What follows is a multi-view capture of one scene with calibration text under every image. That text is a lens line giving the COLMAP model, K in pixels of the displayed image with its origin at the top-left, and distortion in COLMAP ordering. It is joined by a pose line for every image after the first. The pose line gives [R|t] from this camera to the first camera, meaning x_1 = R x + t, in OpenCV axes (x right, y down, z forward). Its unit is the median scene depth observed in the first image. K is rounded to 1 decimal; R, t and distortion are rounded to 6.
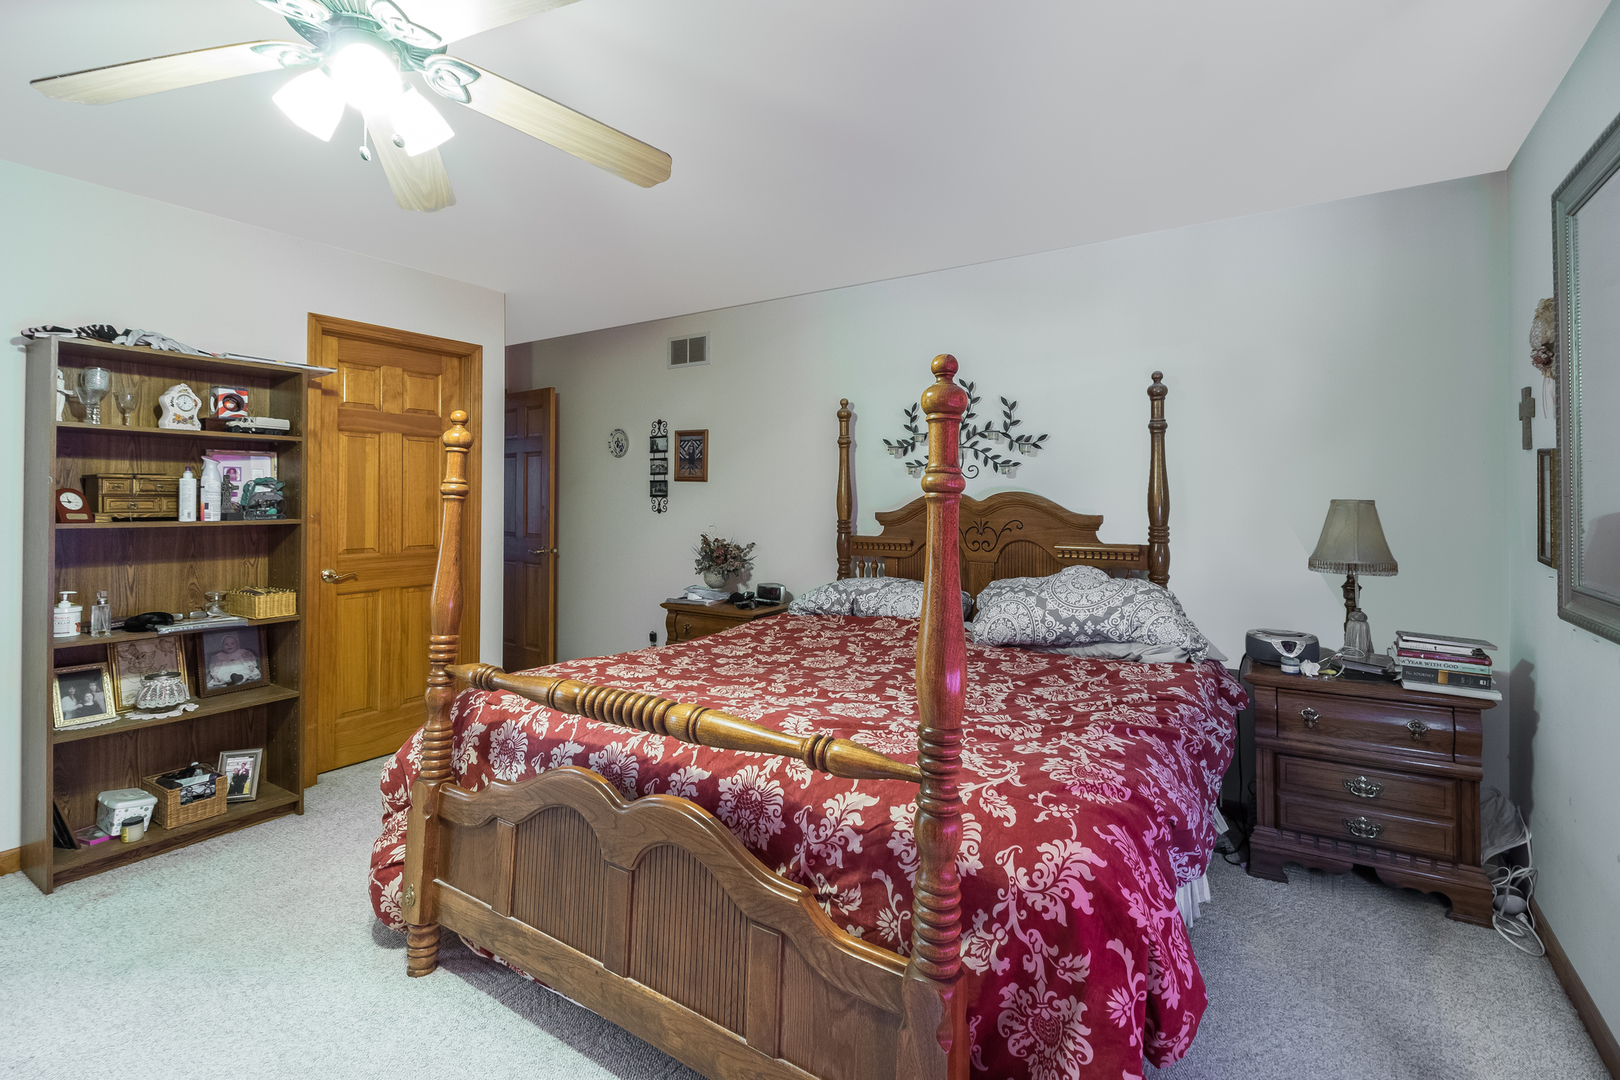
lens RADIAL K [[754.1, 0, 815.0], [0, 754.1, 500.3], [0, 0, 1]] dist [0.011646, -0.000342]
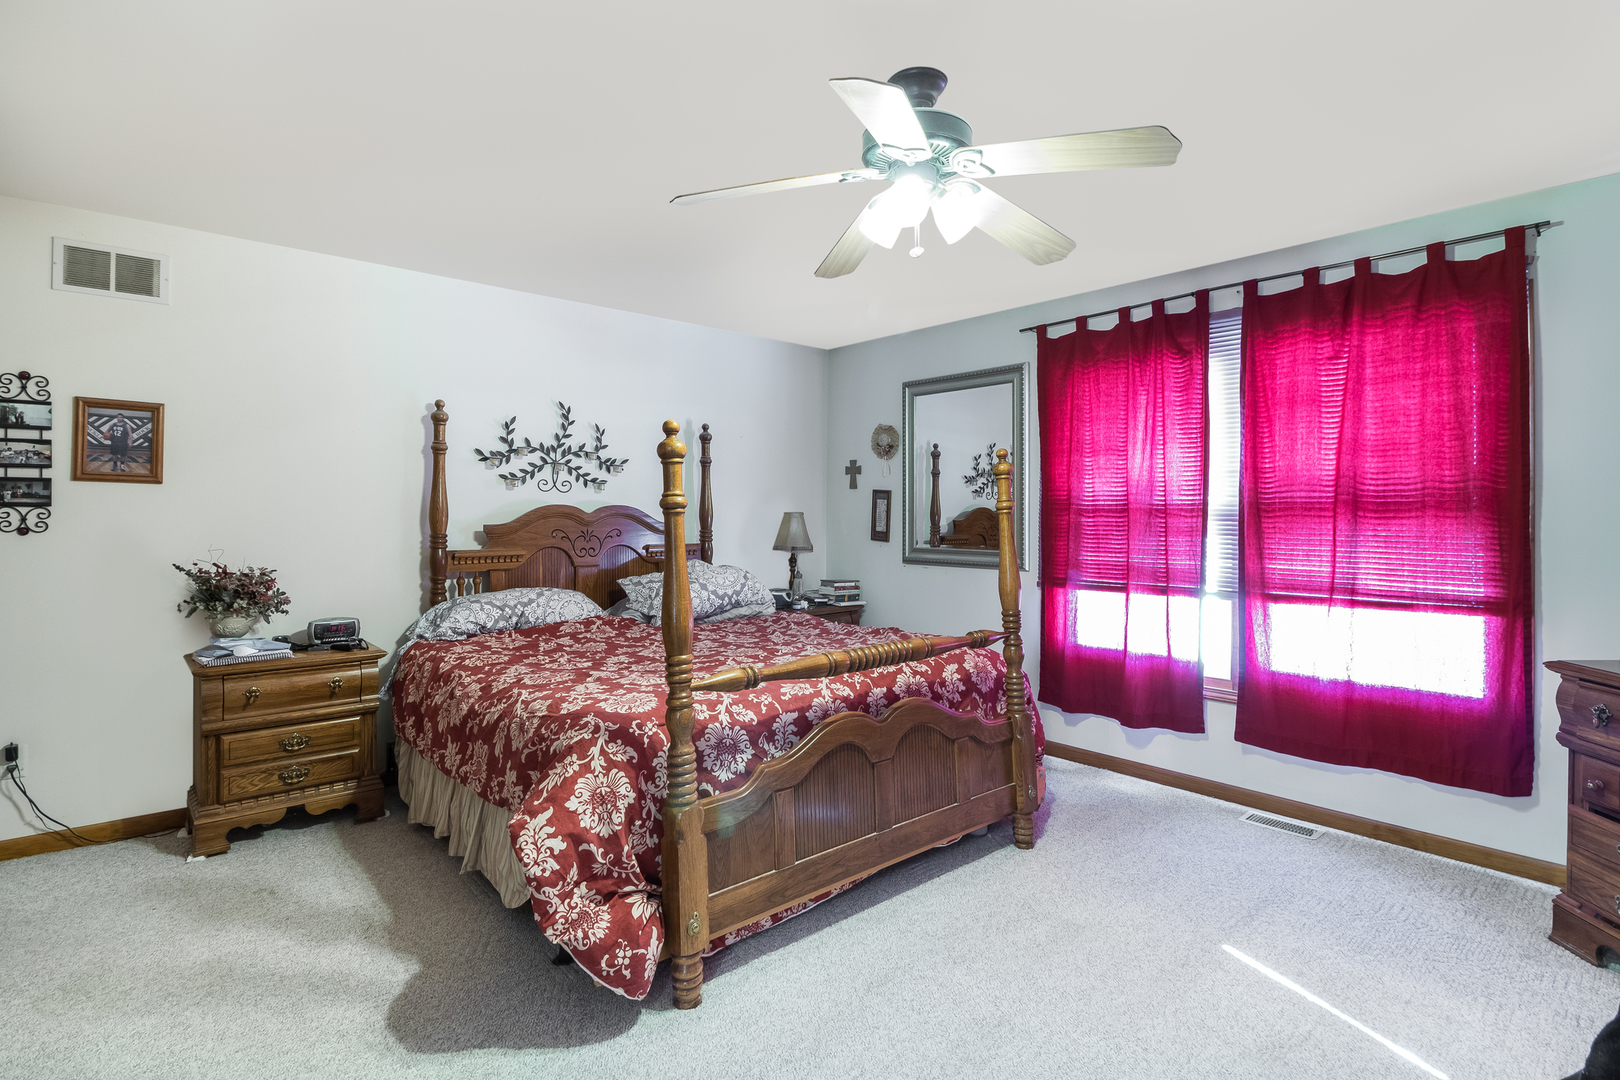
lens RADIAL K [[814.6, 0, 819.8], [0, 814.6, 510.9], [0, 0, 1]] dist [0.000293, -0.000110]
pose [[0.242133, -0.000317, 0.970243, -0.886250], [-0.001751, 0.999998, 0.000763, -0.003502], [-0.970241, -0.001883, 0.242132, 0.353563]]
